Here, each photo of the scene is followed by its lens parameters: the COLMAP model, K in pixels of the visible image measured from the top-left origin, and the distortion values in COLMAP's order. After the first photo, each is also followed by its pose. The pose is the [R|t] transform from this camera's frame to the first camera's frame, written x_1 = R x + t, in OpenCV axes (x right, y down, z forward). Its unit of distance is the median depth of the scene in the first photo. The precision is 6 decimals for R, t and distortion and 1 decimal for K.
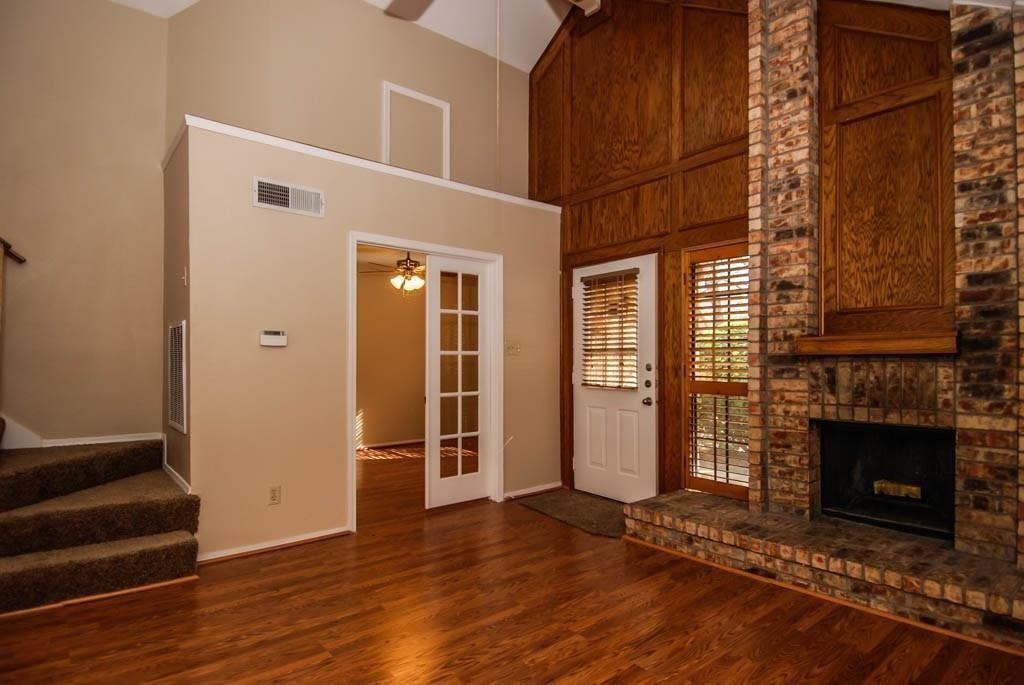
lens RADIAL K [[544.7, 0, 512.0], [0, 544.7, 358.8], [0, 0, 1]] dist [0.036558, -0.044027]
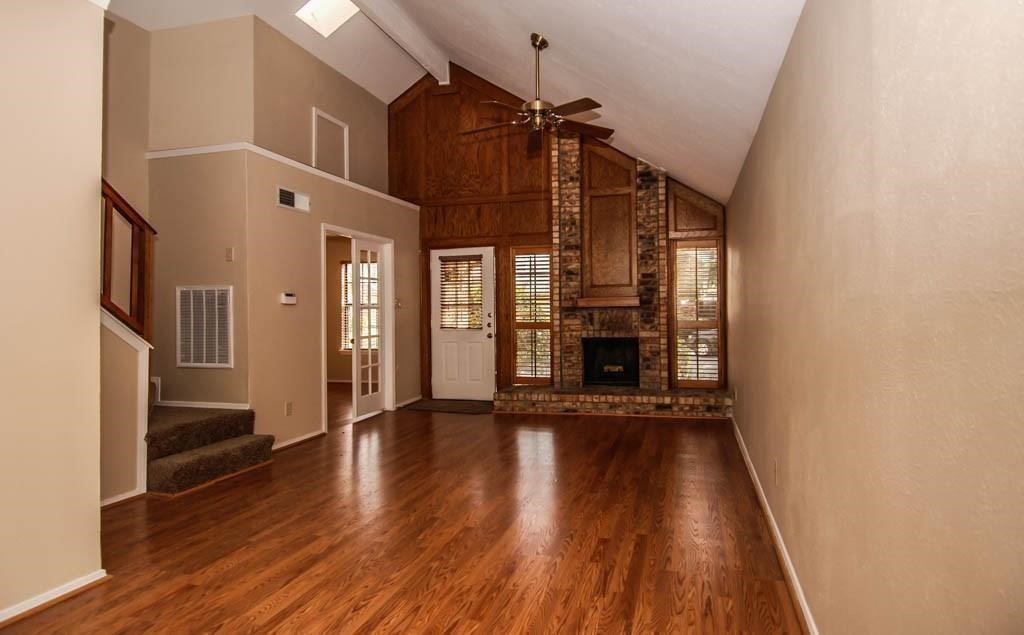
lens RADIAL K [[549.2, 0, 549.2], [0, 549.2, 299.2], [0, 0, 1]] dist [0.043401, -0.033605]
pose [[0.805913, 0.000020, 0.592035, -0.743505], [0.011328, 0.999816, -0.015454, -0.005381], [-0.591926, 0.019161, 0.805764, -0.568492]]
